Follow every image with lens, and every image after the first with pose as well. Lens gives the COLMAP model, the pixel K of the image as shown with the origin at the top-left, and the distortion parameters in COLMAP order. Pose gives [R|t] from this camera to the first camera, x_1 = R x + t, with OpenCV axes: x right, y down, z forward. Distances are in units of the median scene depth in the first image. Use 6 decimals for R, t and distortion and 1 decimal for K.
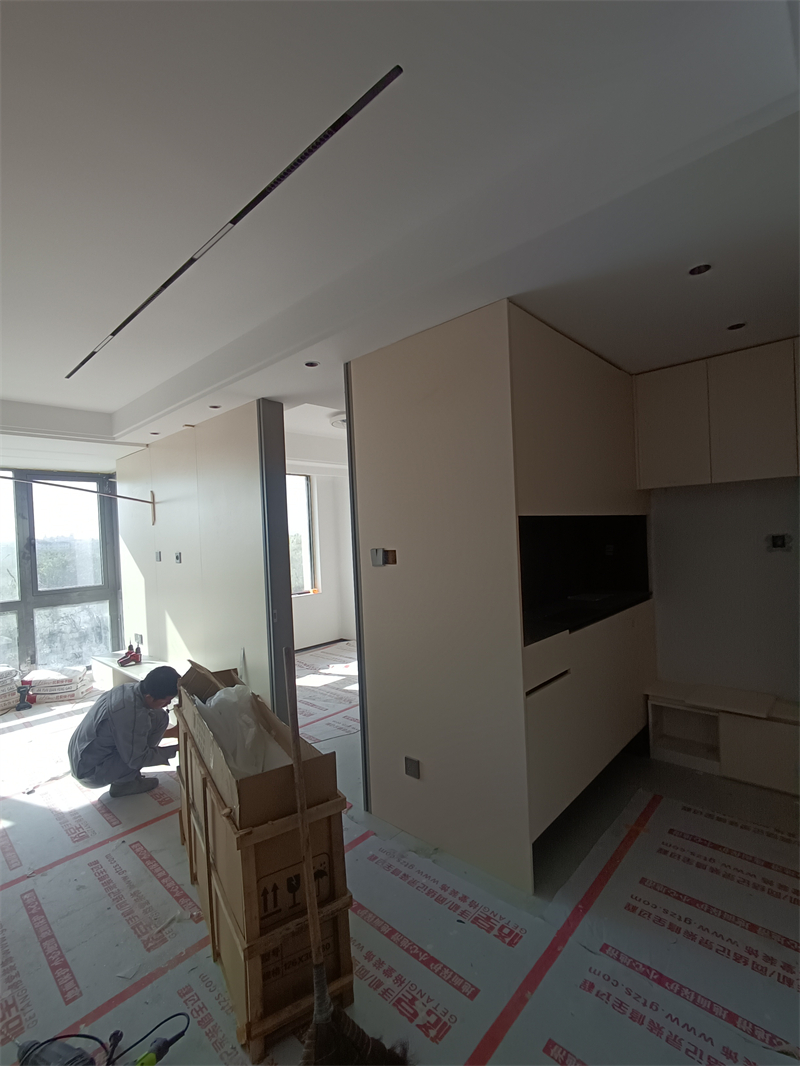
lens RADIAL K [[490.6, 0, 401.8], [0, 490.6, 536.8], [0, 0, 1]] dist [-0.005838, 0.006751]
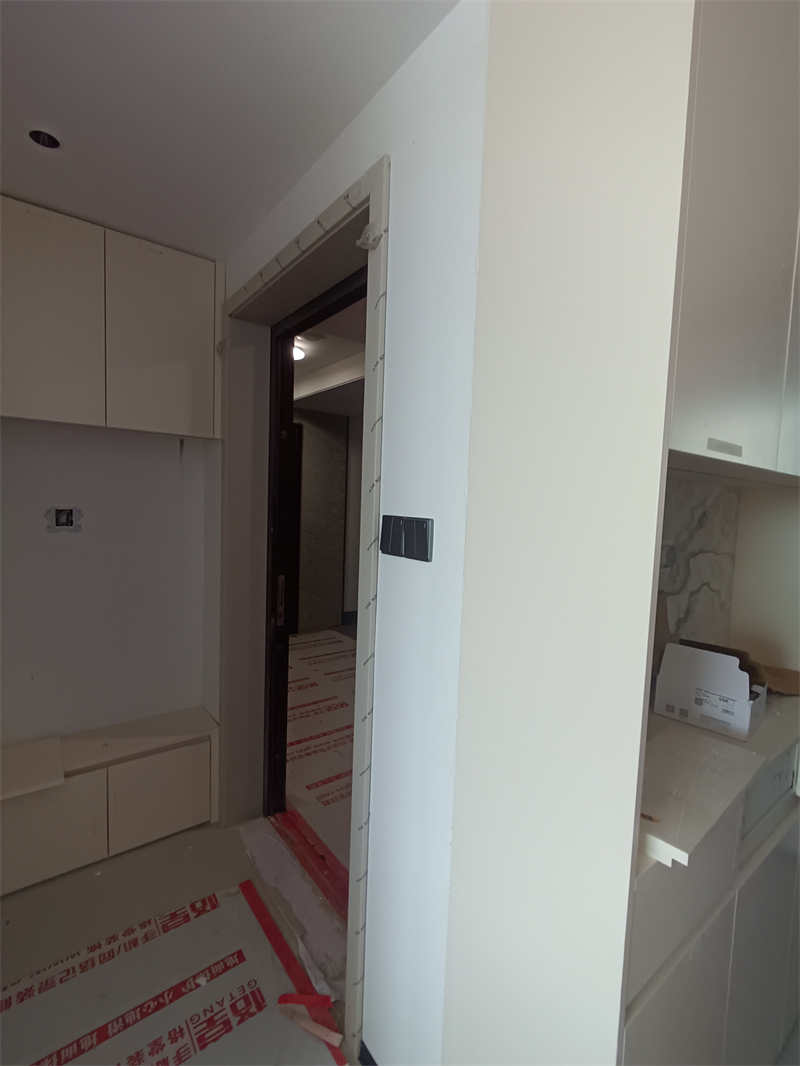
lens RADIAL K [[490.6, 0, 401.8], [0, 490.6, 536.8], [0, 0, 1]] dist [-0.005838, 0.006751]
pose [[0.150354, -0.008494, 0.988596, -0.748138], [-0.025857, 0.999587, 0.012521, 0.069265], [-0.988294, -0.027444, 0.150072, 0.541284]]
